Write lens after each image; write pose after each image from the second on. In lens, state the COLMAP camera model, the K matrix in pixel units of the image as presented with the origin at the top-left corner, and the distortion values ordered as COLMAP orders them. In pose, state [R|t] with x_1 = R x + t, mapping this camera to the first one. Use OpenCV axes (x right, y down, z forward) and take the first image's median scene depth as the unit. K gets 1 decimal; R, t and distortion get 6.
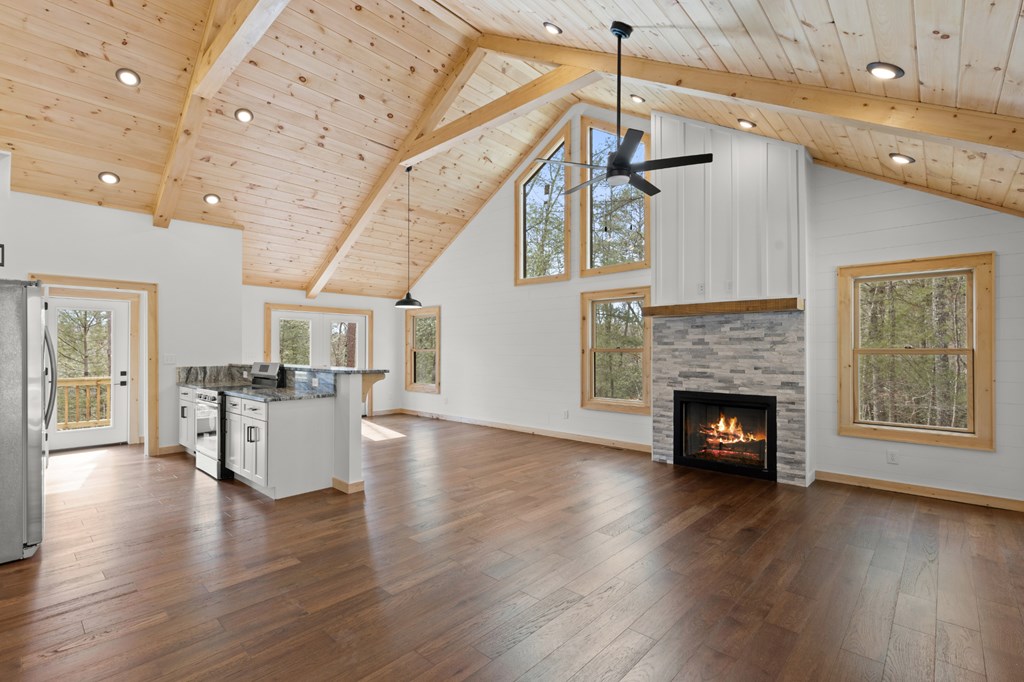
lens RADIAL K [[469.7, 0, 512.0], [0, 469.7, 341.0], [0, 0, 1]] dist [0.001637, 0.000226]
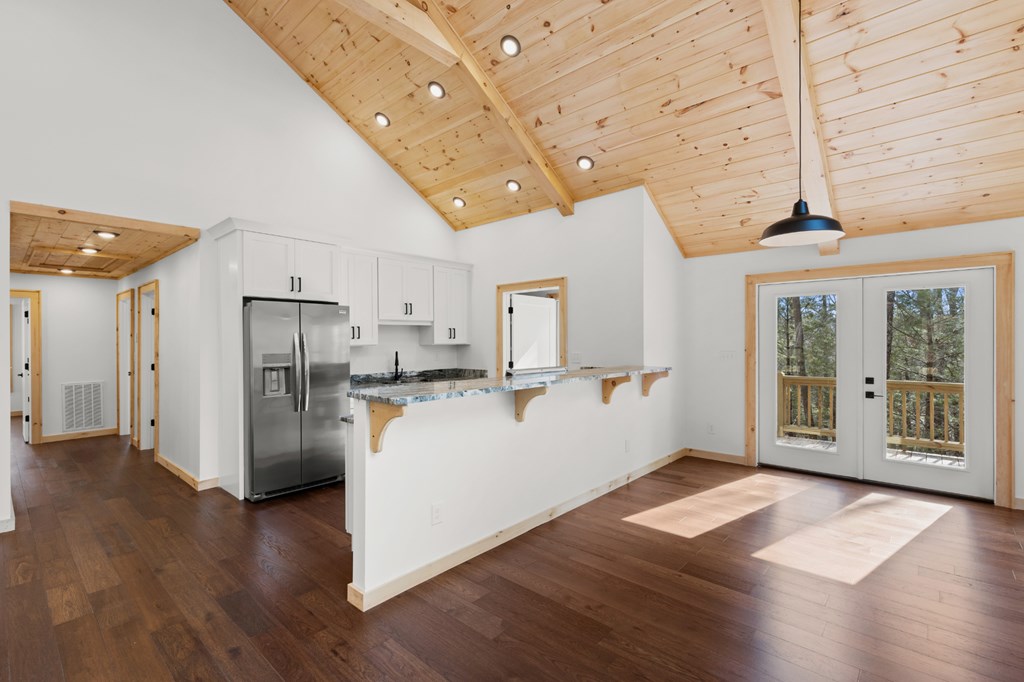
lens RADIAL K [[453.3, 0, 512.0], [0, 453.3, 341.0], [0, 0, 1]] dist [0.001448, 0.000364]
pose [[0.002323, -0.000303, -0.999997, 0.153675], [0.021690, 0.999765, -0.000252, 0.005824], [0.999762, -0.021689, 0.002329, 0.867005]]
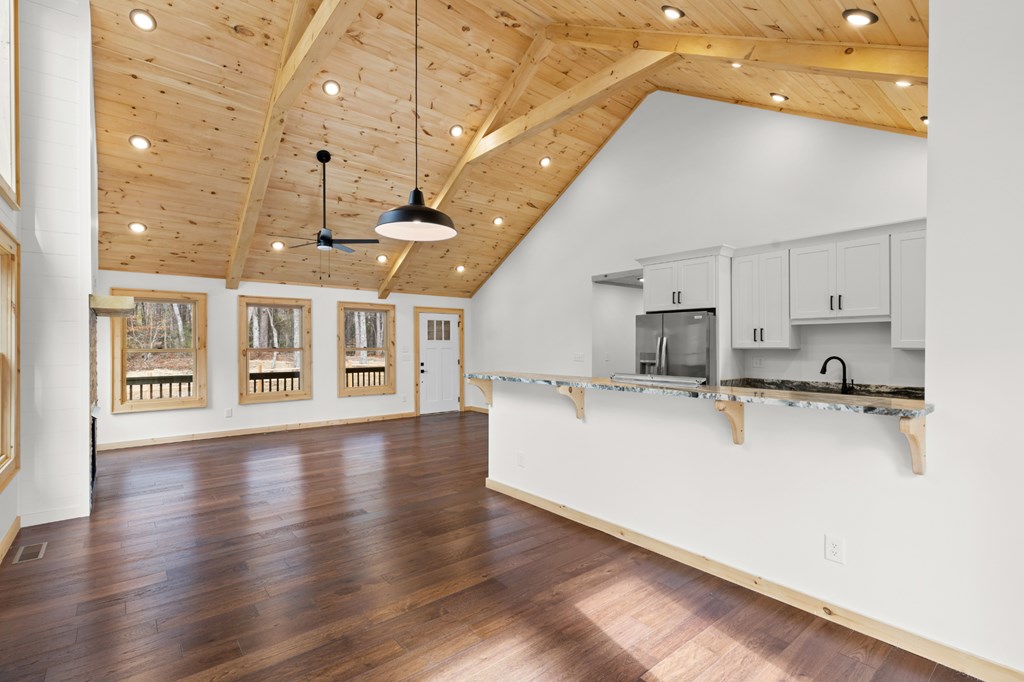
lens RADIAL K [[469.7, 0, 512.0], [0, 469.7, 341.0], [0, 0, 1]] dist [0.001637, 0.000226]
pose [[-0.990265, 0.003481, 0.139150, -0.401021], [-0.000165, 0.999657, -0.026182, 0.017749], [-0.139194, -0.025950, -0.989925, 1.512828]]
